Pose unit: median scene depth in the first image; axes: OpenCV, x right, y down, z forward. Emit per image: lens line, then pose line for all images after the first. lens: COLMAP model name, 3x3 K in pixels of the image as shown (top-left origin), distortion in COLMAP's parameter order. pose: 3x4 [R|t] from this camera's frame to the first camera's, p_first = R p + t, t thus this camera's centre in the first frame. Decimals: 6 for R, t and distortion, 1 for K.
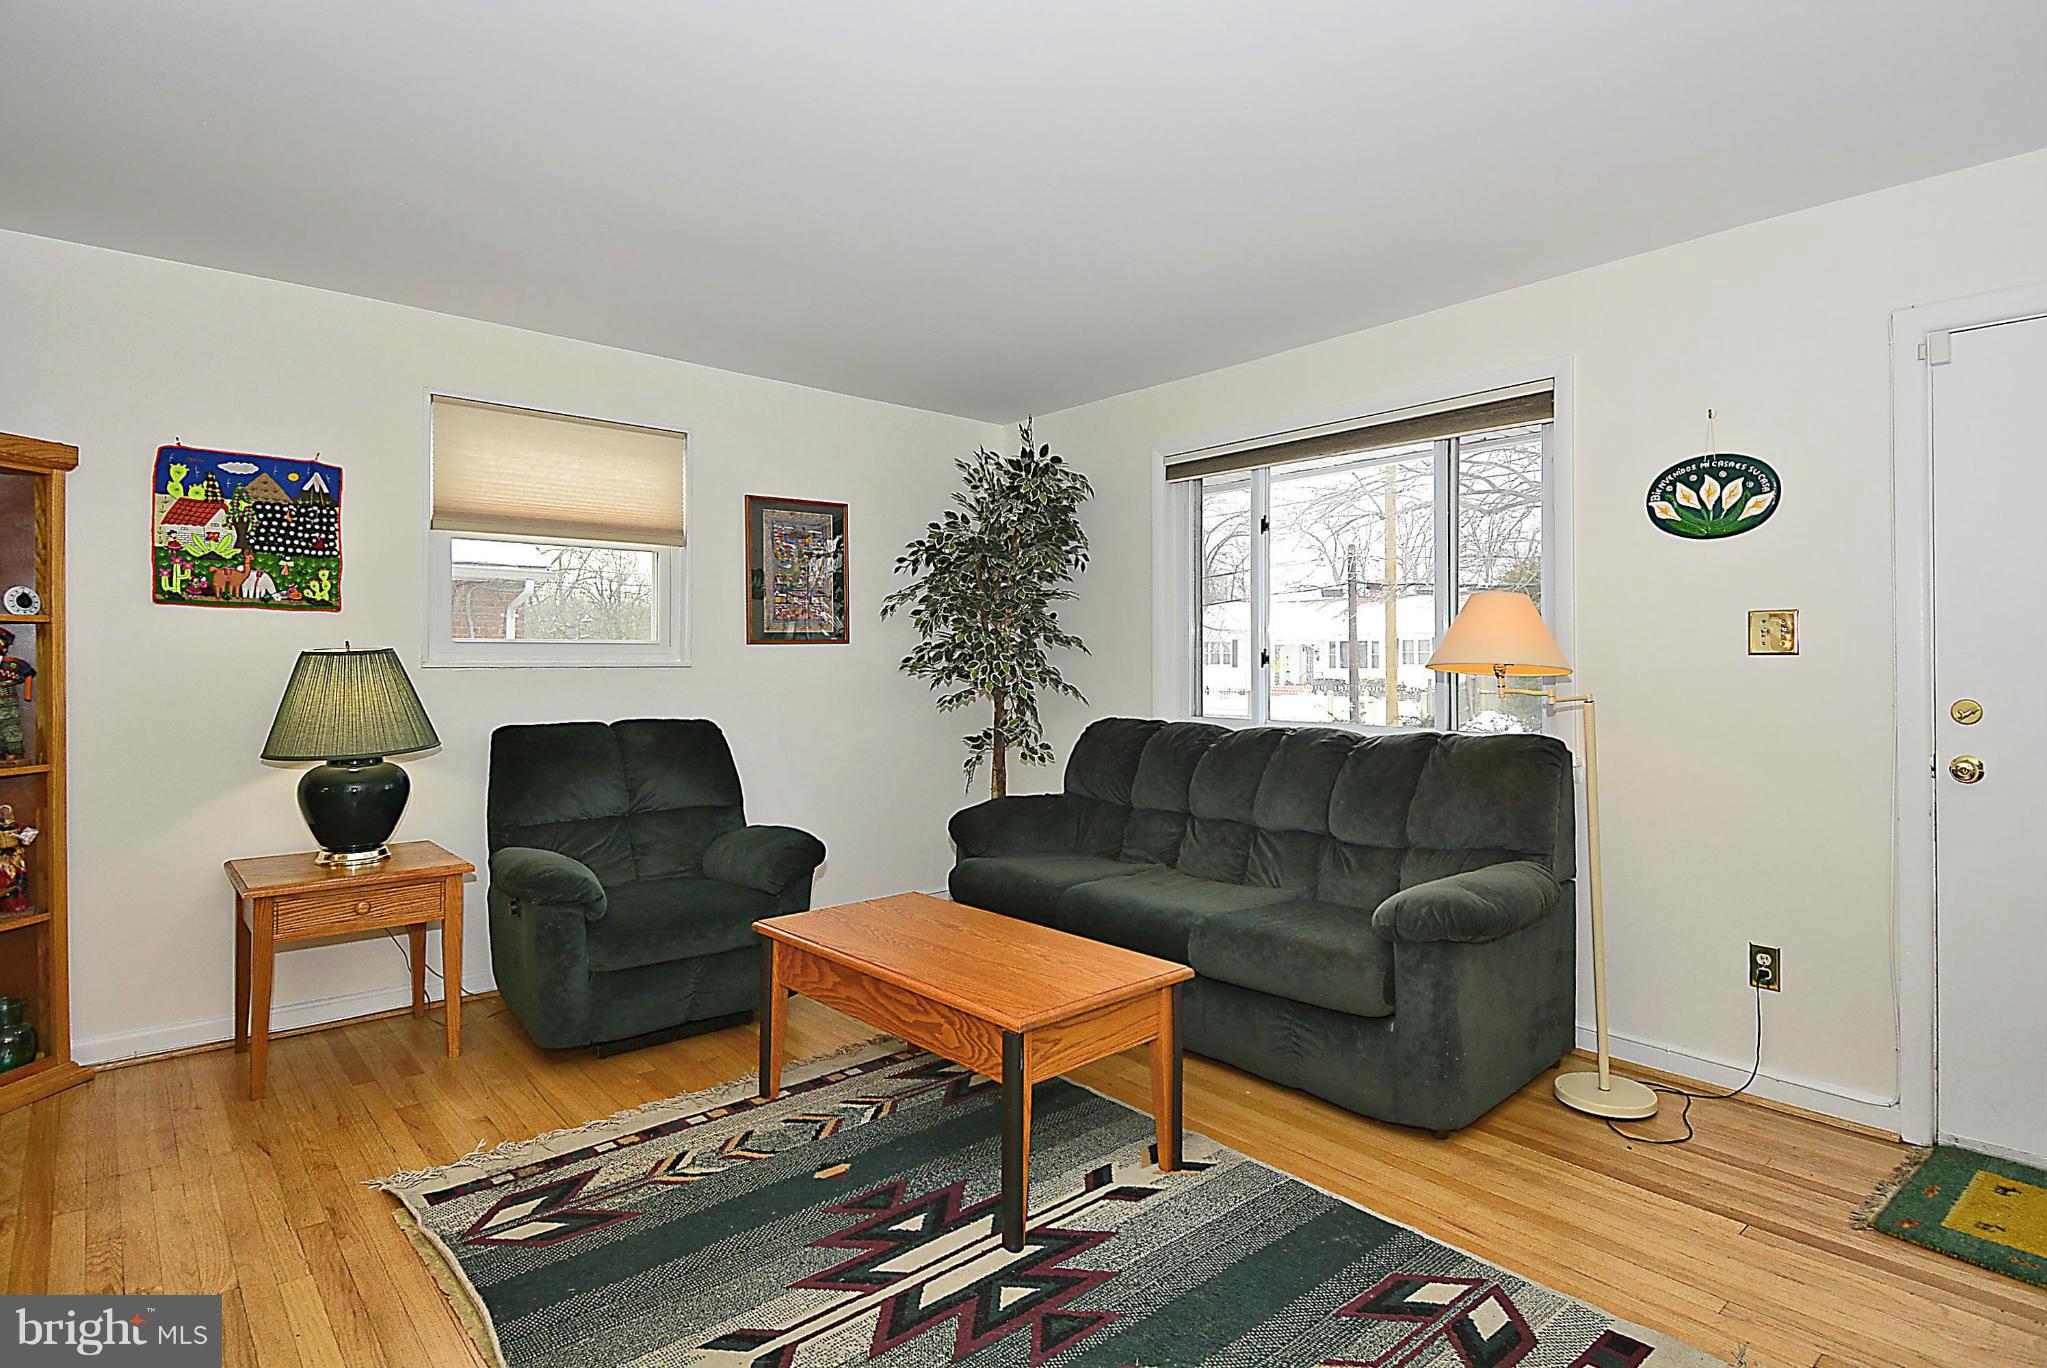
lens RADIAL K [[1107.8, 0, 1095.0], [0, 1107.8, 639.6], [0, 0, 1]] dist [0.053245, -0.001726]
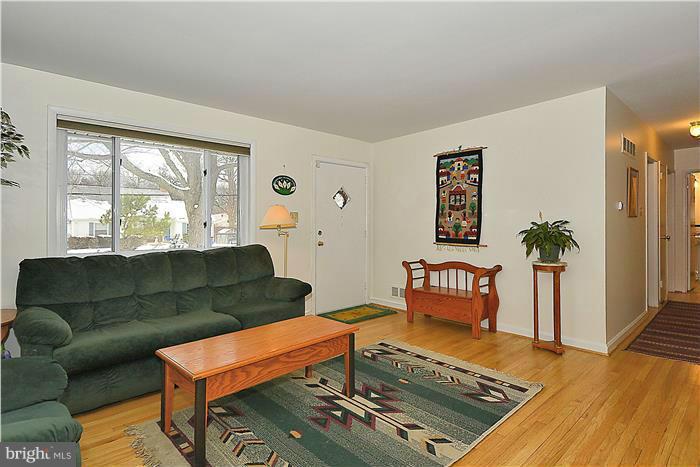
lens RADIAL K [[378.8, 0, 374.5], [0, 378.8, 218.3], [0, 0, 1]] dist [0.053245, -0.001726]
pose [[-0.079582, 0.015951, 0.996701, -0.948317], [-0.011585, 0.999790, -0.016925, 0.019834], [-0.996761, -0.012893, -0.079380, 0.794497]]
